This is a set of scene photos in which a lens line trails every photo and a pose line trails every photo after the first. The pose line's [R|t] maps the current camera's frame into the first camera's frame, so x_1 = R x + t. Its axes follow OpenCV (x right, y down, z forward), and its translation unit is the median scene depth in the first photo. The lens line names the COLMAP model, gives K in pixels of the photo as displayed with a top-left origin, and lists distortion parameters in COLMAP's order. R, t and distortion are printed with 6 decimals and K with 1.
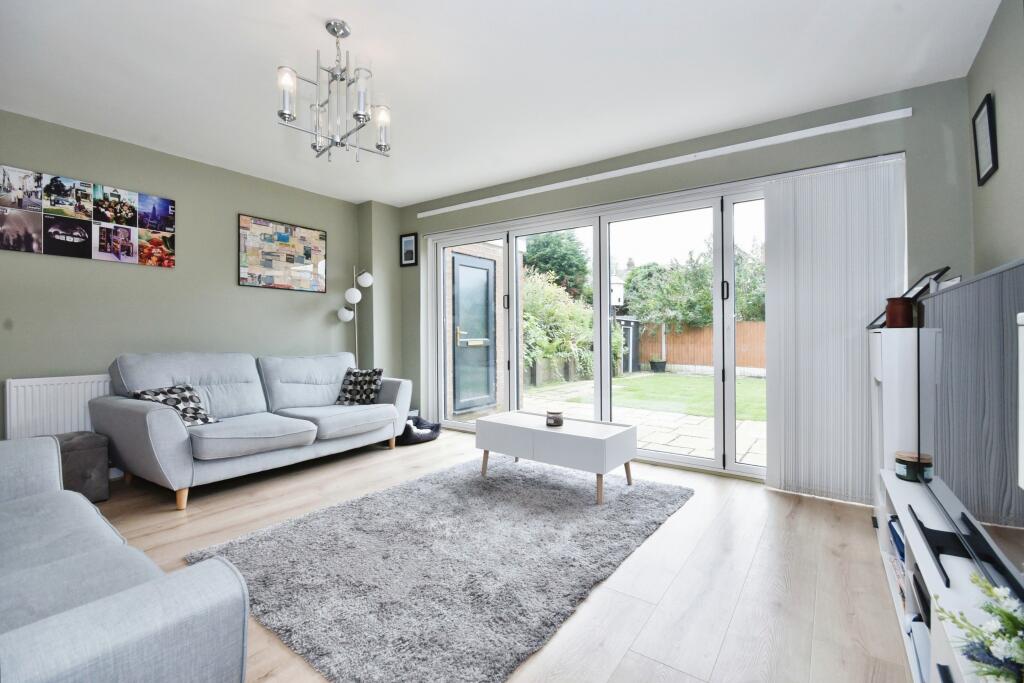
lens RADIAL K [[474.2, 0, 509.7], [0, 474.2, 322.6], [0, 0, 1]] dist [0.000086, -0.001435]
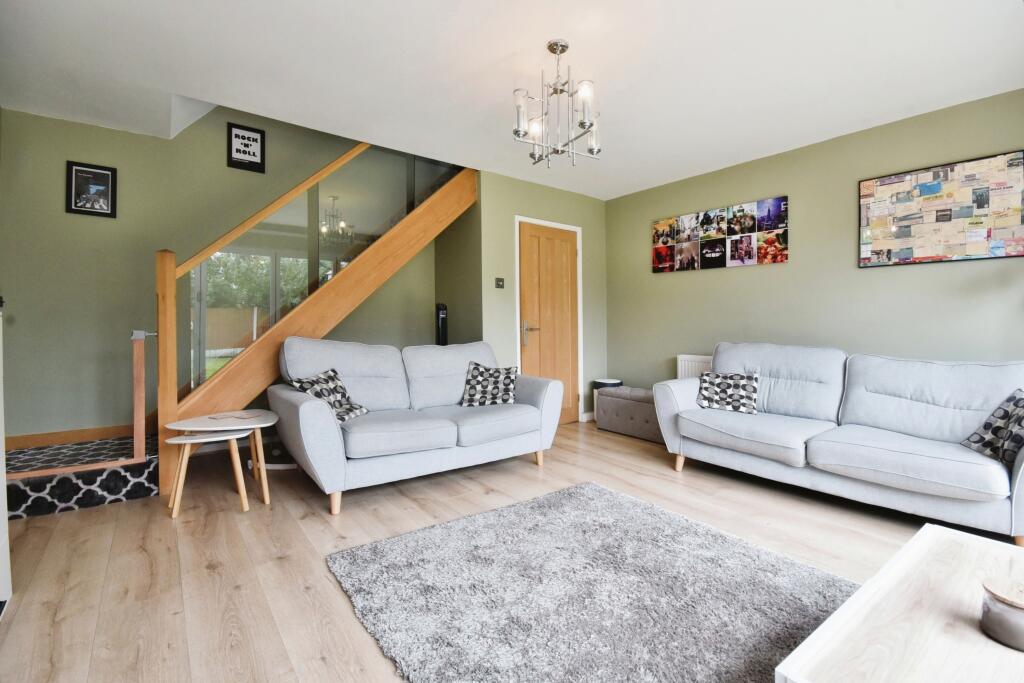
lens RADIAL K [[474.2, 0, 531.9], [0, 474.2, 329.7], [0, 0, 1]] dist [0.000086, -0.001435]
pose [[-0.299413, 0.008467, -0.954086, 0.459456], [0.017297, 0.999844, 0.003445, 0.019543], [0.953967, -0.015471, -0.299513, 0.820136]]
